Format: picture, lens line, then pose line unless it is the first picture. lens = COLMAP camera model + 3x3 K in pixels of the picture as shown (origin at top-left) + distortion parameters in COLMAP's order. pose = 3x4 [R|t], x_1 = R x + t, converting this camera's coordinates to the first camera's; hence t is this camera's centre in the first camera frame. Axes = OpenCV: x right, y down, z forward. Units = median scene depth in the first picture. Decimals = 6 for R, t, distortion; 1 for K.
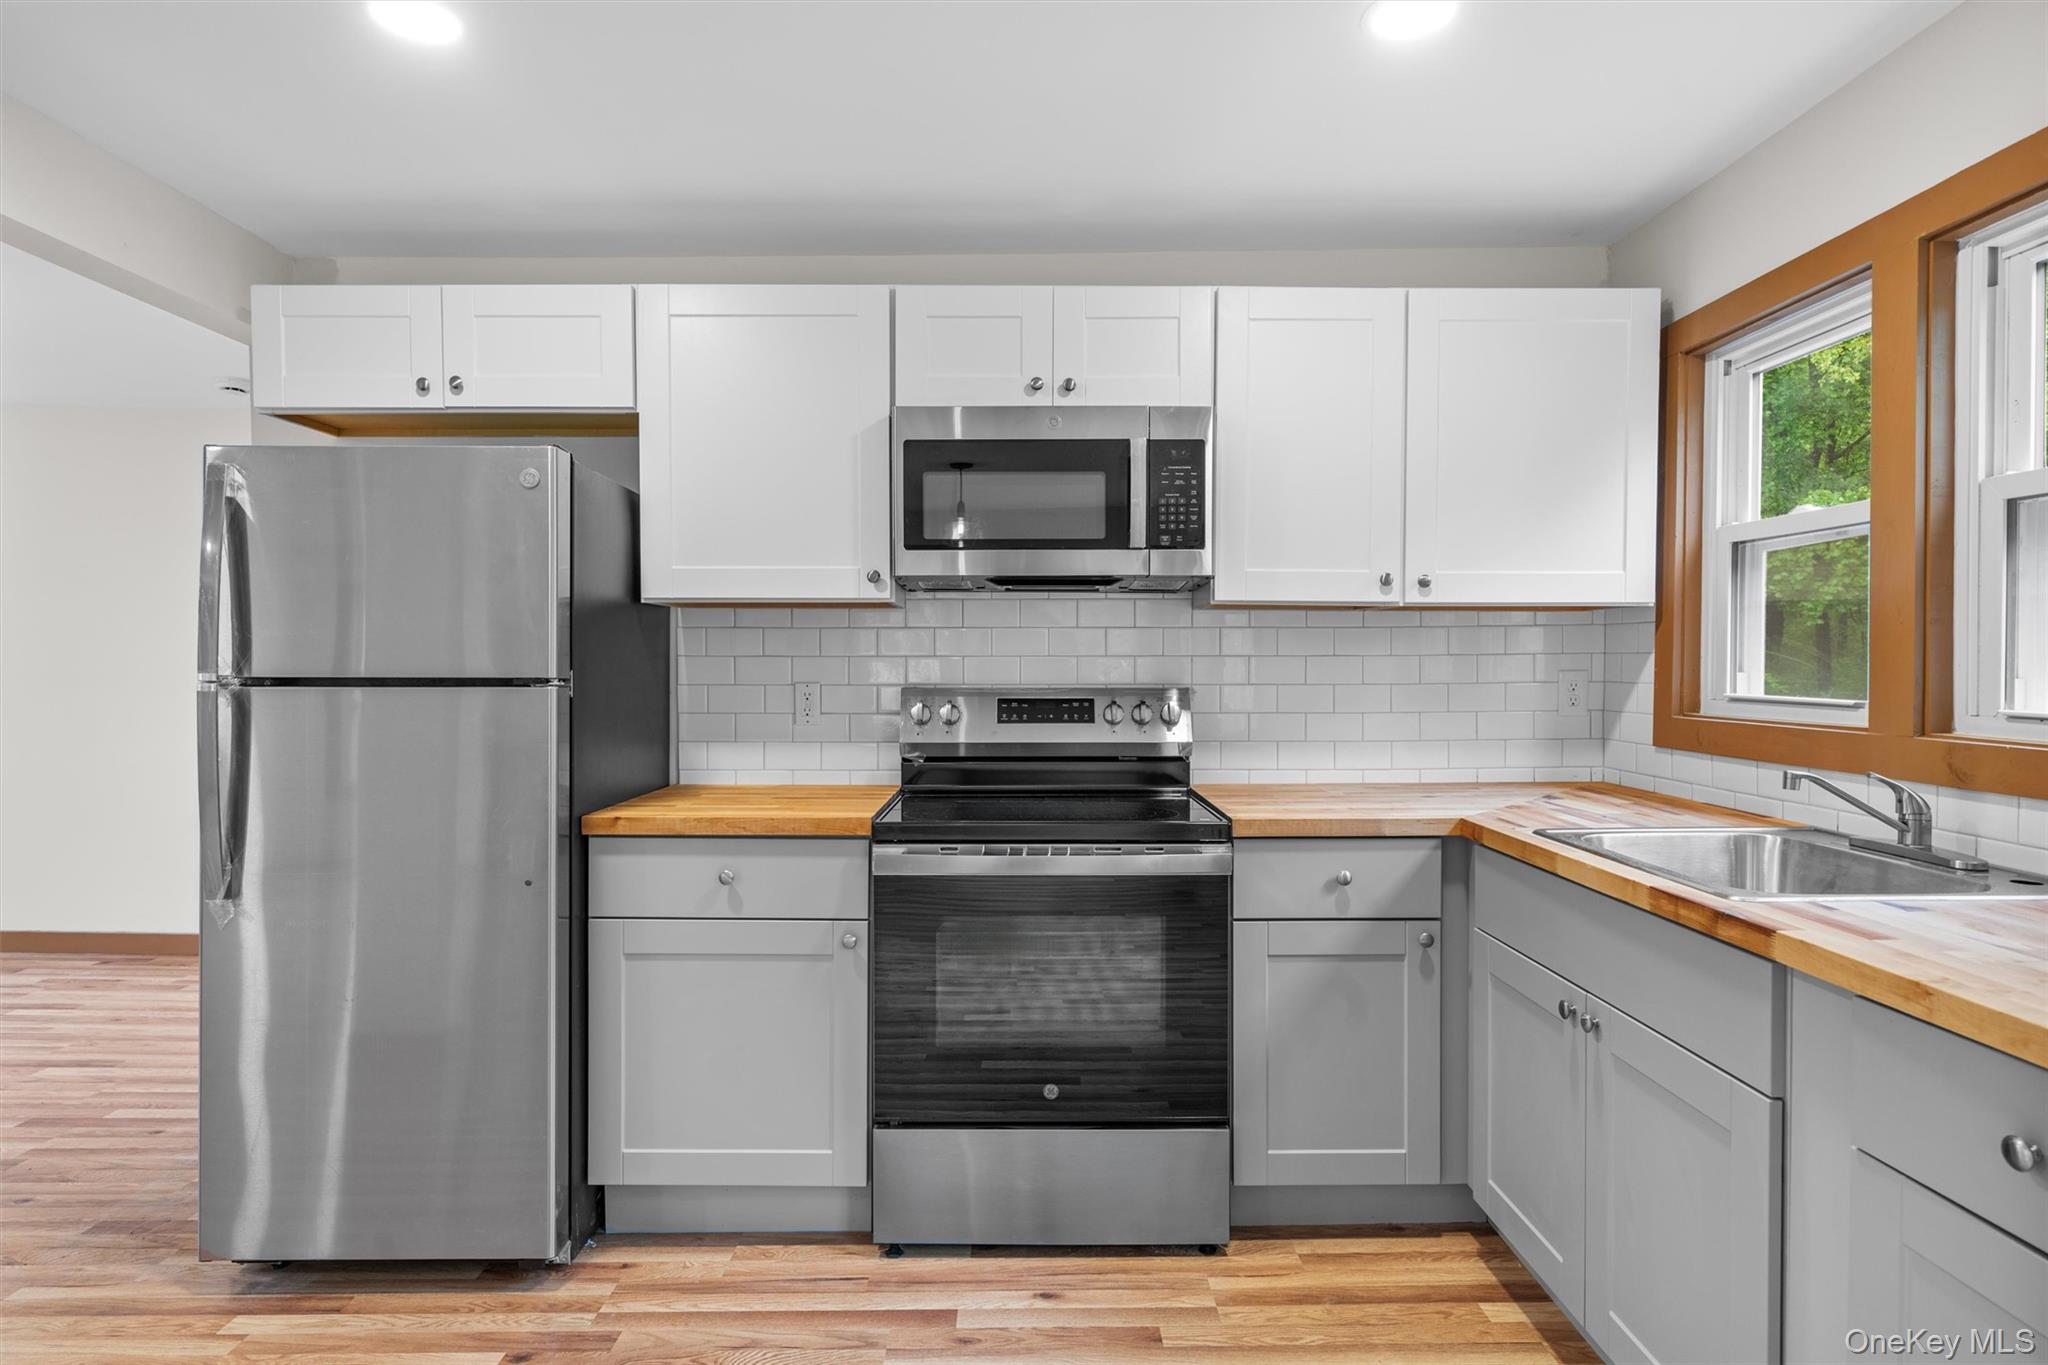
lens RADIAL K [[1237.4, 0, 1024.0], [0, 1237.4, 682.5], [0, 0, 1]] dist [-0.003458, 0.000530]
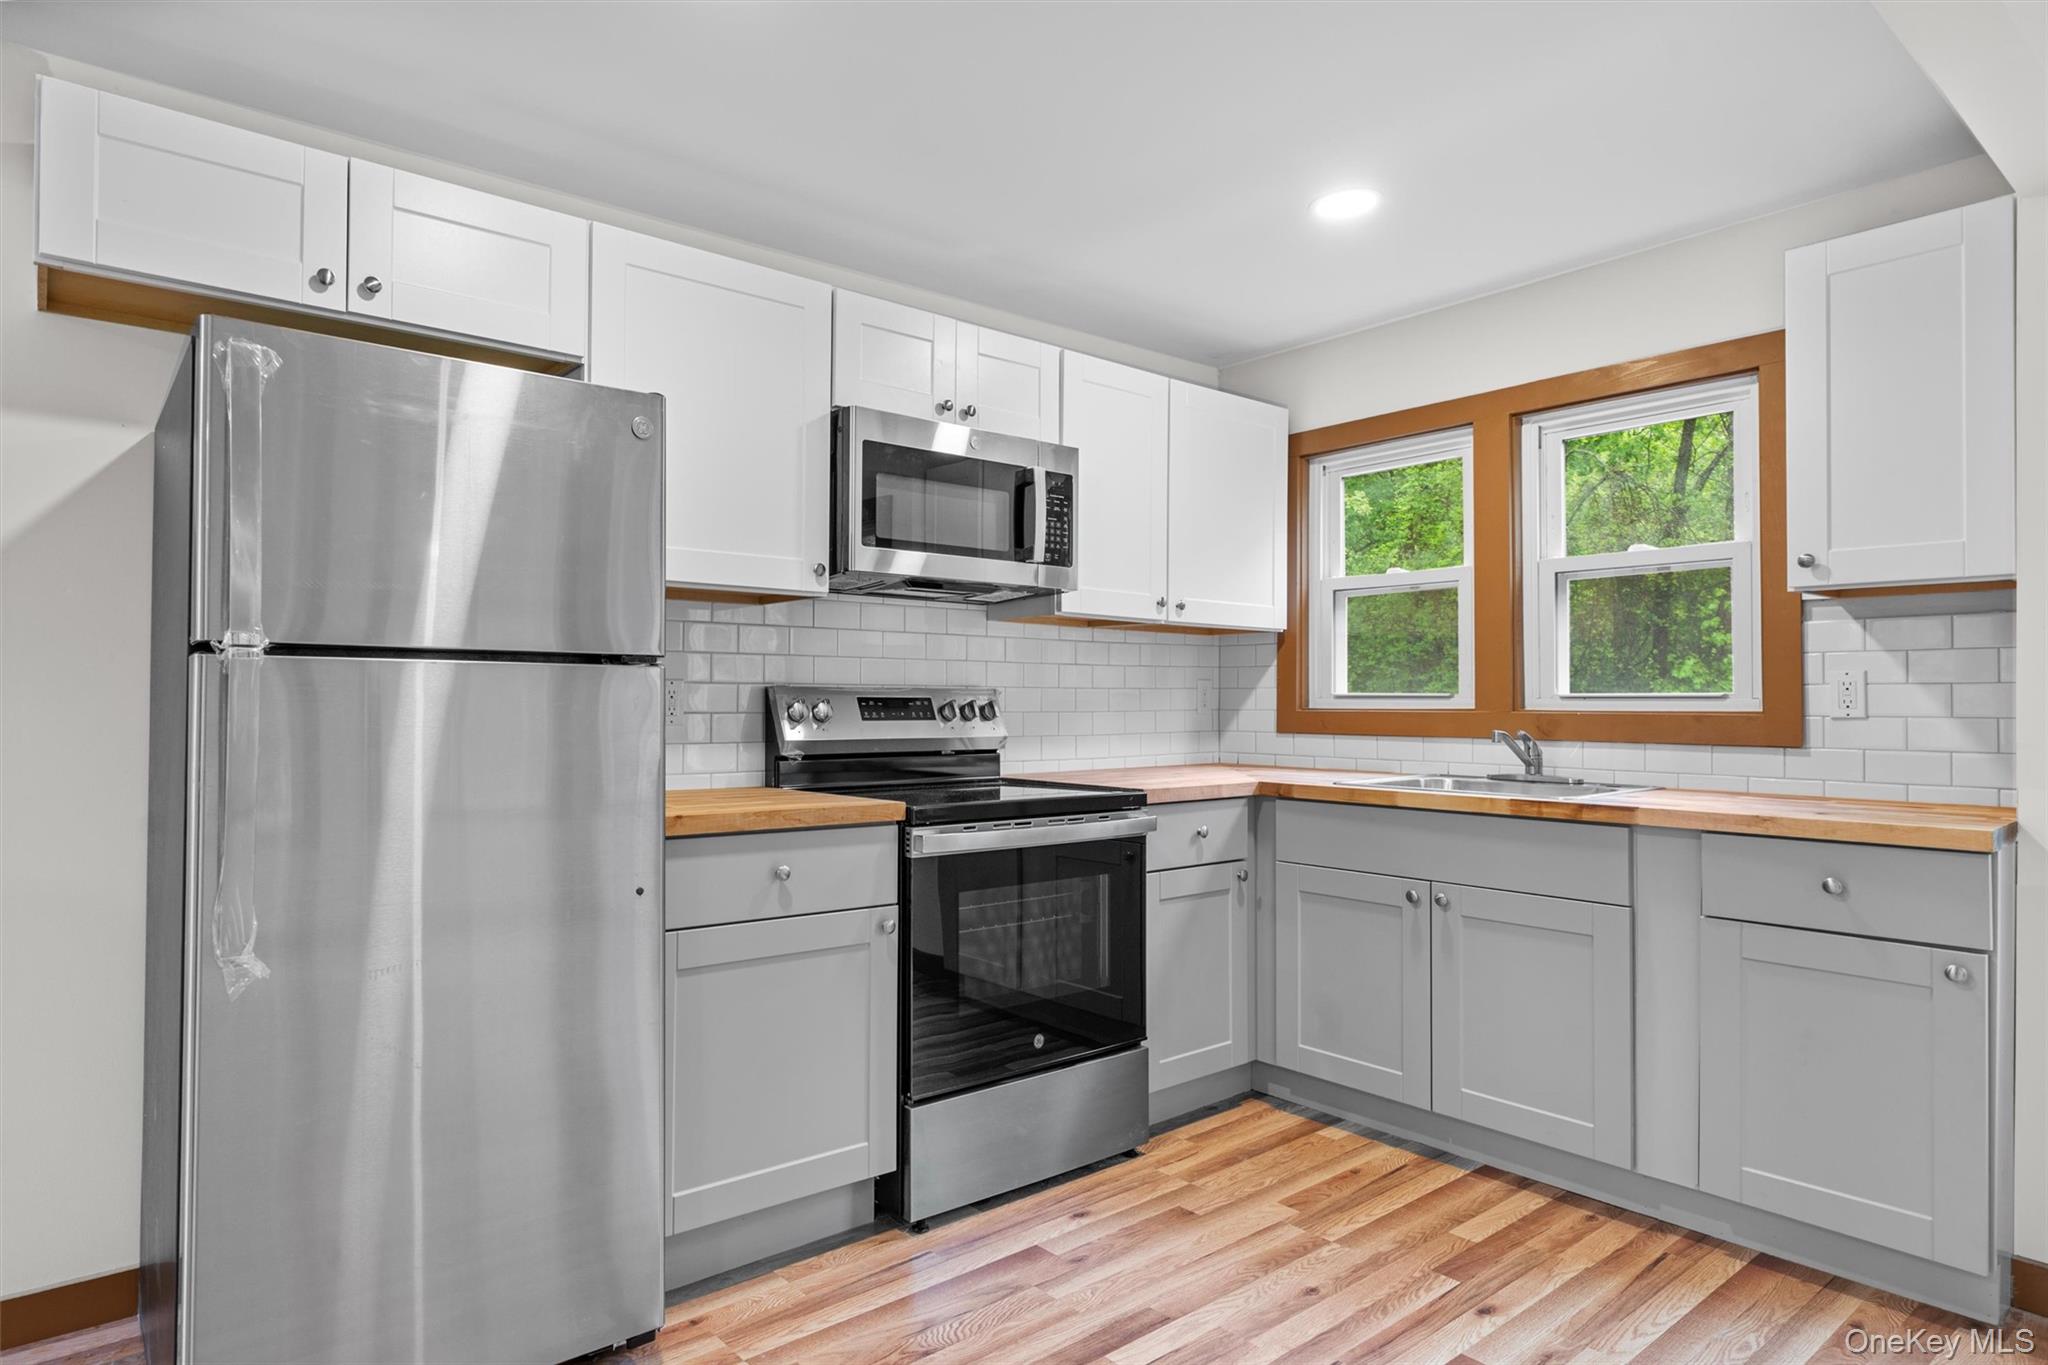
lens RADIAL K [[1237.4, 0, 1024.0], [0, 1237.4, 682.5], [0, 0, 1]] dist [-0.003458, 0.000530]
pose [[0.751082, 0.014235, 0.660056, -0.670815], [0.012064, 0.999305, -0.035280, 0.043514], [-0.660099, 0.034461, 0.750388, 0.148218]]
